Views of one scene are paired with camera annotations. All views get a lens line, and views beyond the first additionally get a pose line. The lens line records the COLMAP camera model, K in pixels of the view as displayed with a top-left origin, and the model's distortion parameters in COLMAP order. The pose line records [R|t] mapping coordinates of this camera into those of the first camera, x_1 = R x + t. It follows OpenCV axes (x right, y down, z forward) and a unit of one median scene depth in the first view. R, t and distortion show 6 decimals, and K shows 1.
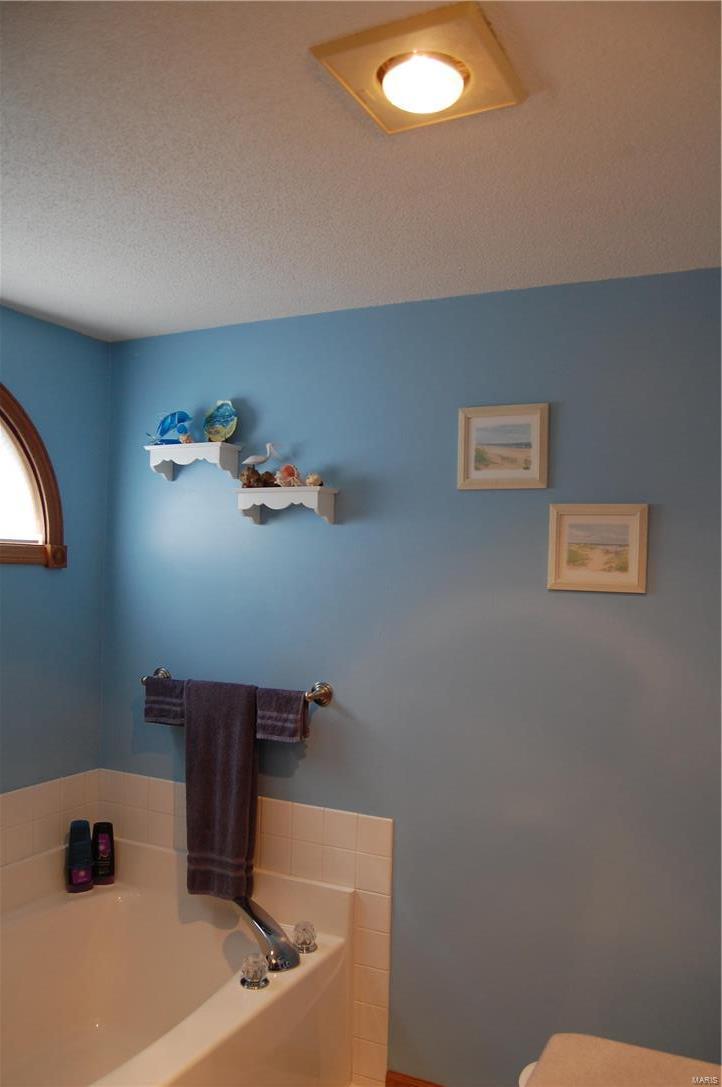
lens RADIAL K [[853.9, 0, 359.9], [0, 853.9, 555.5], [0, 0, 1]] dist [-0.088464, 0.040153]
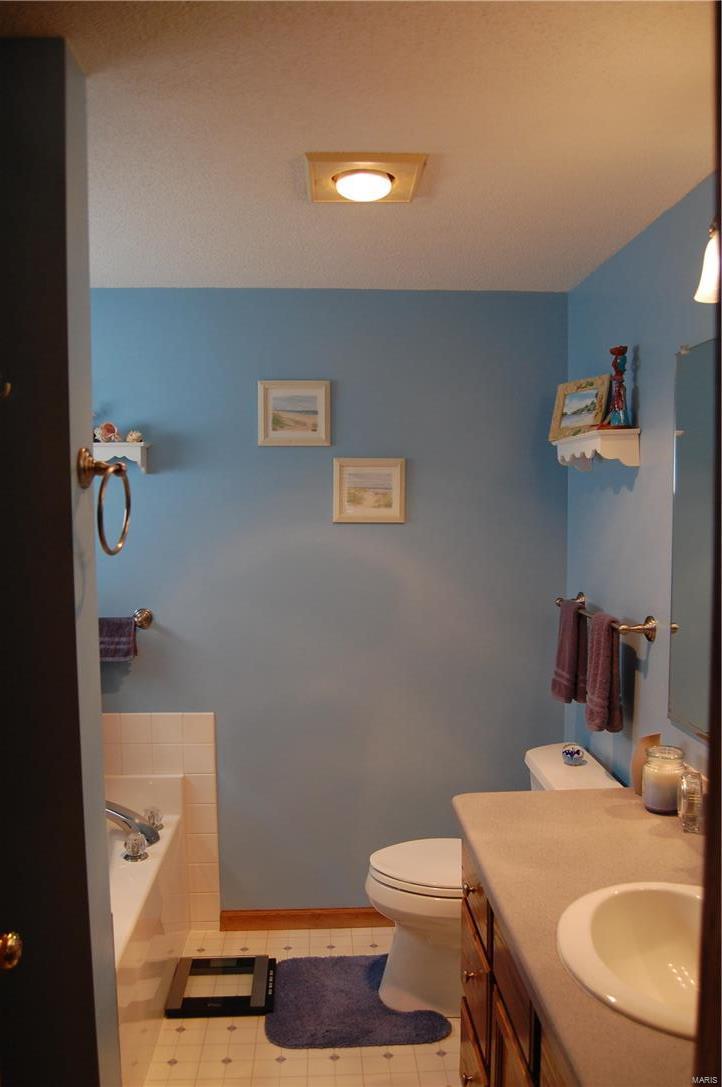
lens RADIAL K [[853.9, 0, 361.3], [0, 853.9, 540.4], [0, 0, 1]] dist [-0.088464, 0.040153]
pose [[0.871142, -0.052348, 0.488233, -0.377597], [0.016989, 0.996919, 0.076577, -0.032194], [-0.490737, -0.058414, 0.869347, -0.176717]]
